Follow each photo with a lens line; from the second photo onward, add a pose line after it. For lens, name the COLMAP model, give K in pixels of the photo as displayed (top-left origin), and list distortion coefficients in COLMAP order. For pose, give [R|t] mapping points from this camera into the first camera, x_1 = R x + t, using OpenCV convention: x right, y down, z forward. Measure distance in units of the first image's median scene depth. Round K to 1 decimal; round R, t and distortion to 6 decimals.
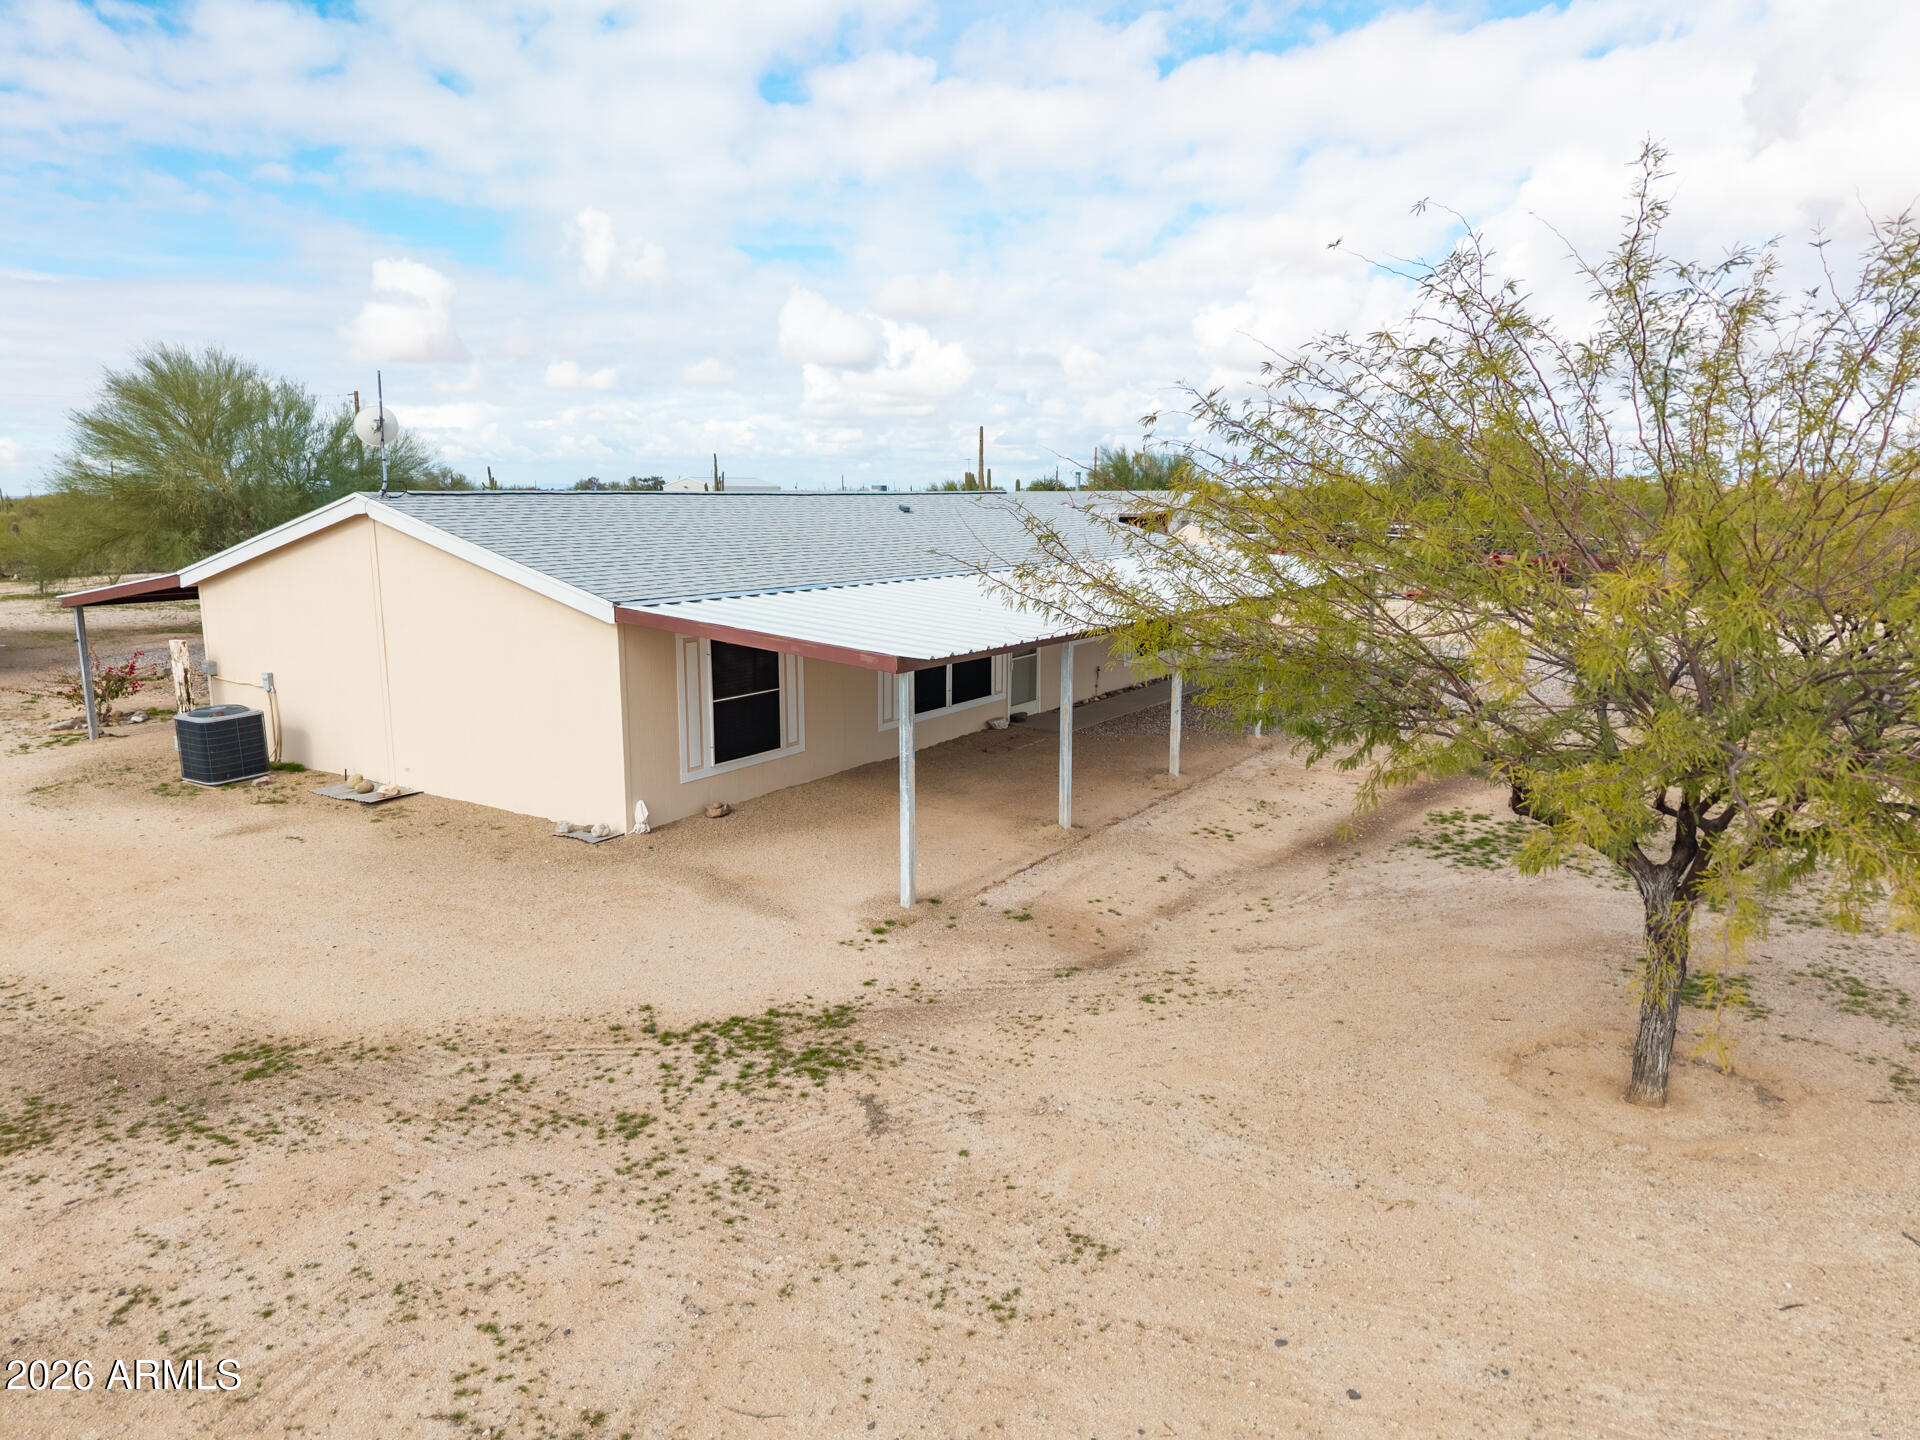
lens RADIAL K [[1287.9, 0, 955.8], [0, 1287.9, 720.3], [0, 0, 1]] dist [0.015754, -0.014688]
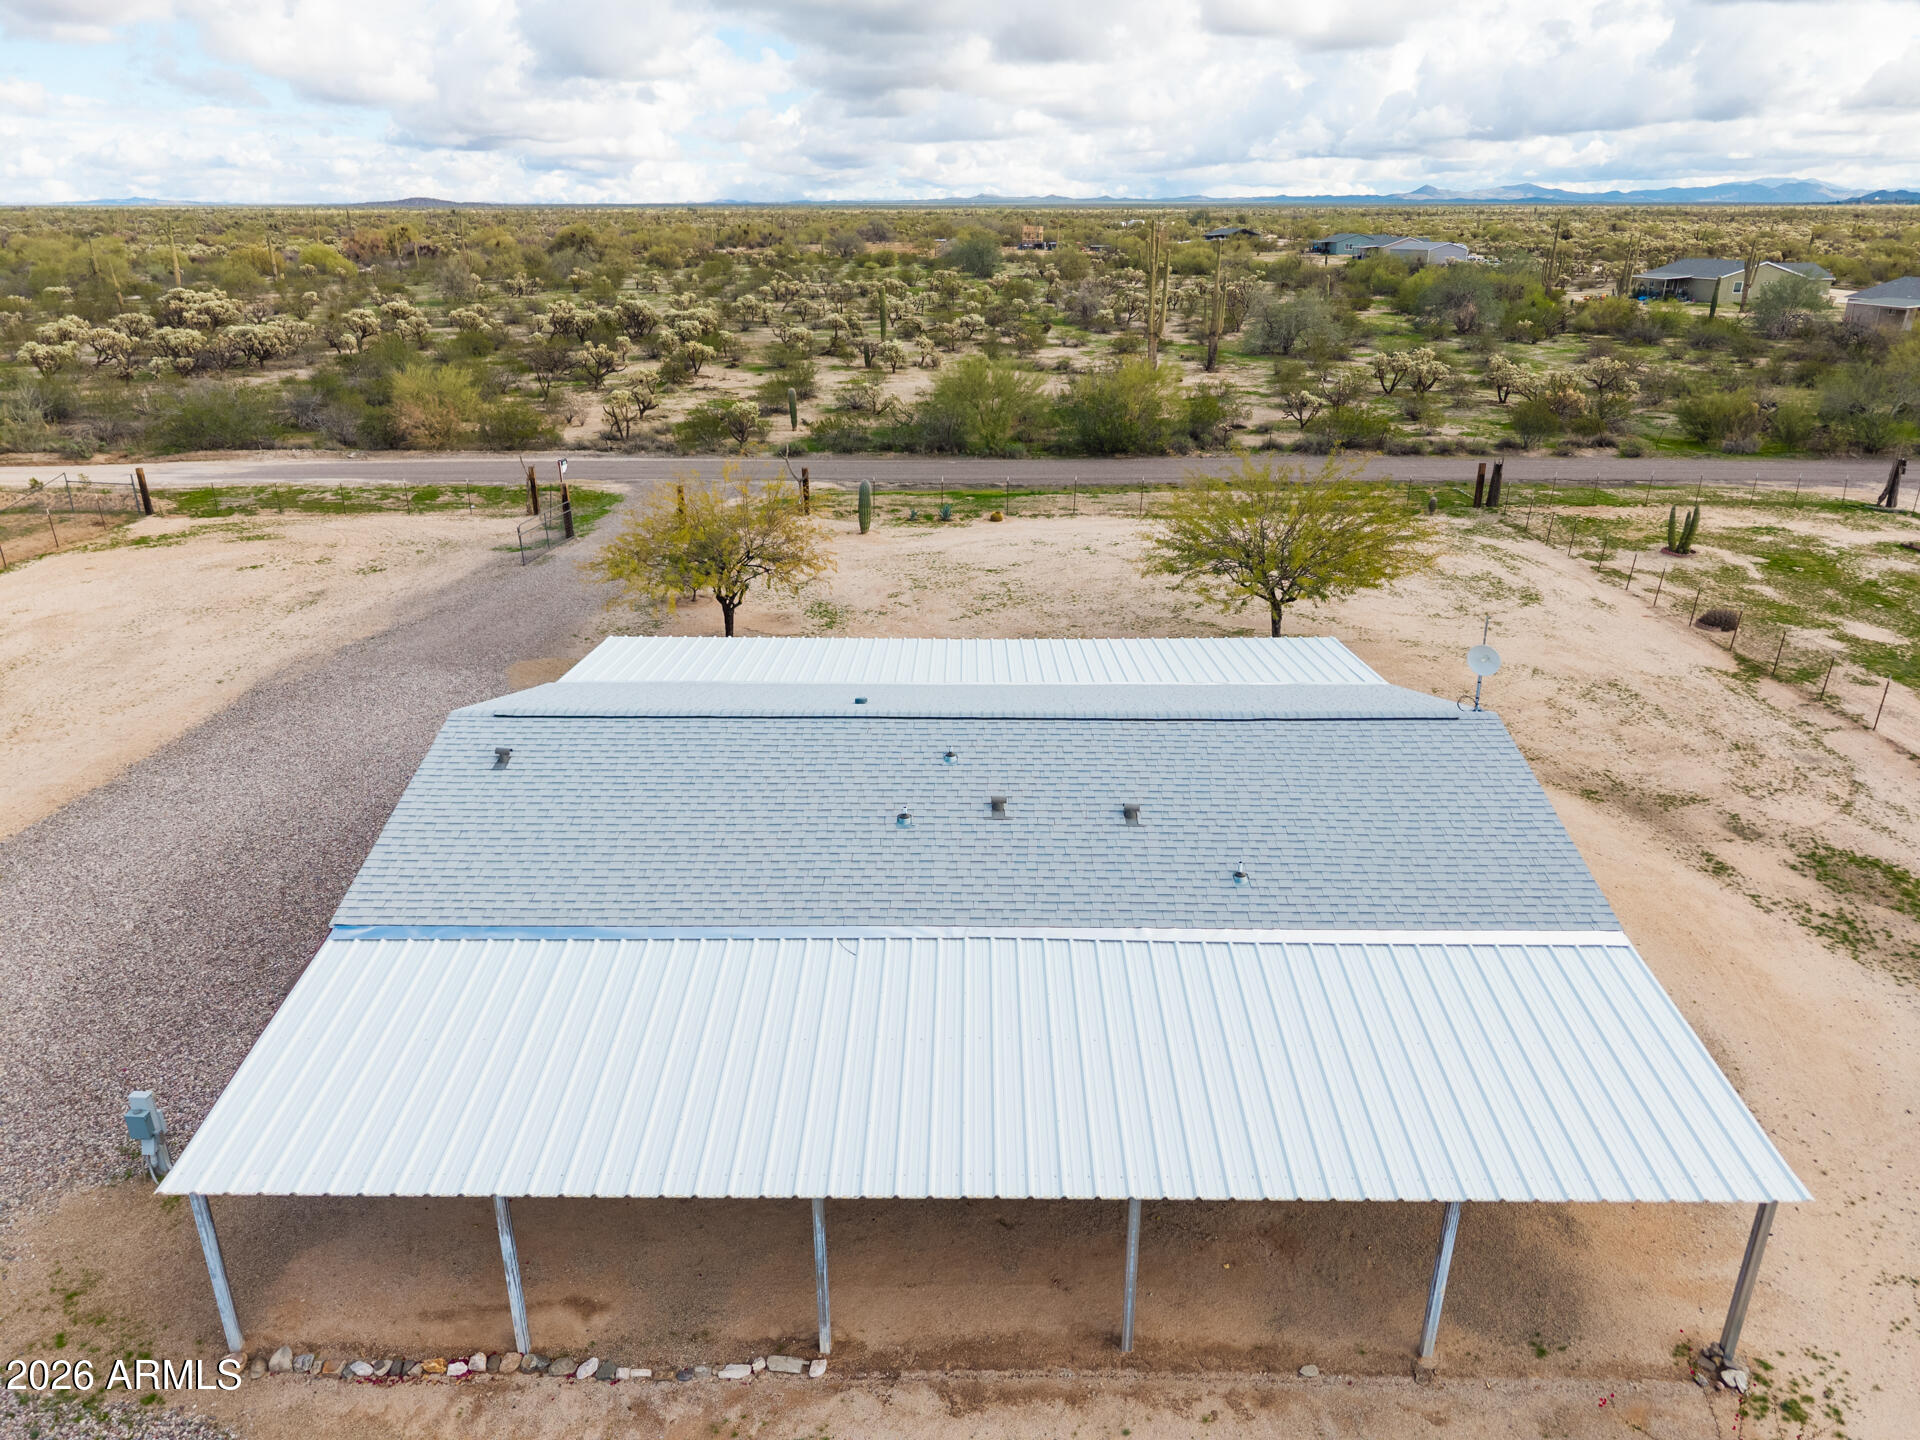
lens RADIAL K [[1287.9, 0, 955.0], [0, 1287.9, 720.1], [0, 0, 1]] dist [0.015754, -0.014688]
pose [[-0.542796, -0.303238, 0.783211, -1.620434], [0.156011, 0.879909, 0.448799, -1.139732], [-0.825248, 0.365796, -0.430302, 2.754067]]
